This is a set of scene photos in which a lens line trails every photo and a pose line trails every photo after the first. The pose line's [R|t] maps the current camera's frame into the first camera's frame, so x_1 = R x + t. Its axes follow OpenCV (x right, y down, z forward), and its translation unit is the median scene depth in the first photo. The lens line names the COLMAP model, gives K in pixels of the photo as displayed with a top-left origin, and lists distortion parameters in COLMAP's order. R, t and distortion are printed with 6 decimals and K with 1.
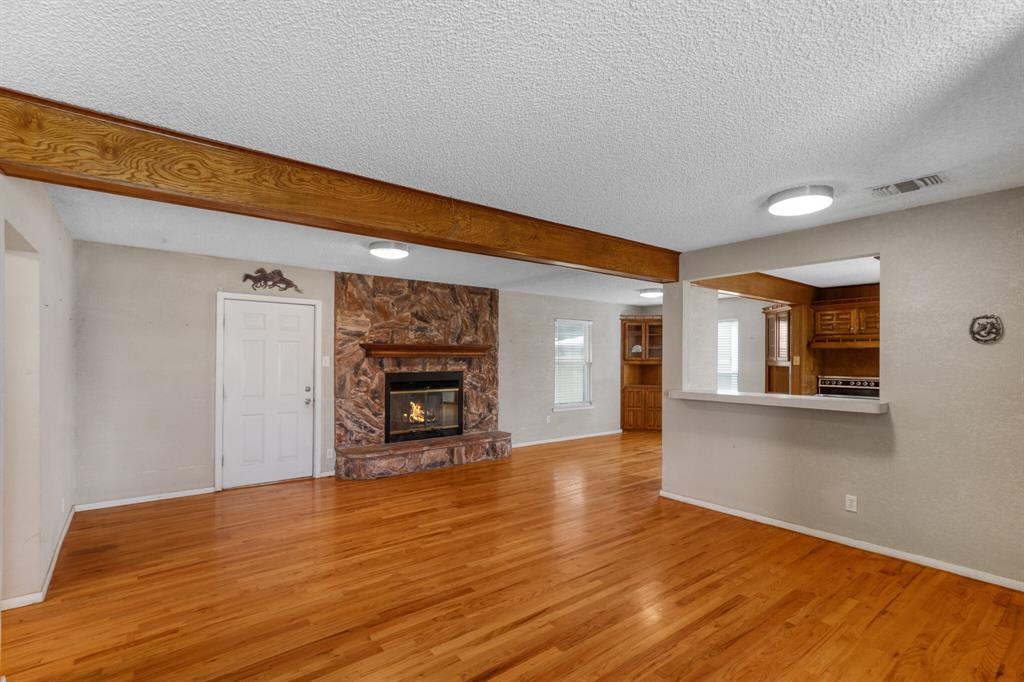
lens RADIAL K [[479.4, 0, 520.5], [0, 479.4, 360.5], [0, 0, 1]] dist [0.003480, 0.002627]
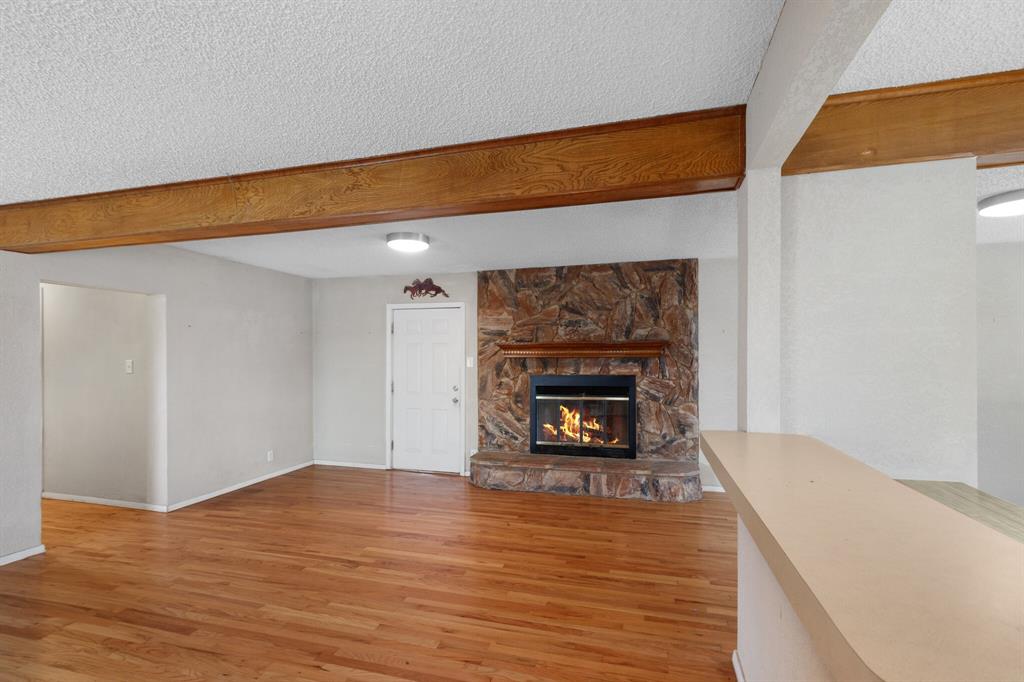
lens RADIAL K [[479.4, 0, 516.5], [0, 479.4, 357.2], [0, 0, 1]] dist [0.003480, 0.002627]
pose [[0.579721, -0.006494, -0.814789, 0.445707], [-0.000415, 0.999966, -0.008266, 0.000055], [0.814815, 0.005130, 0.579699, 0.468558]]
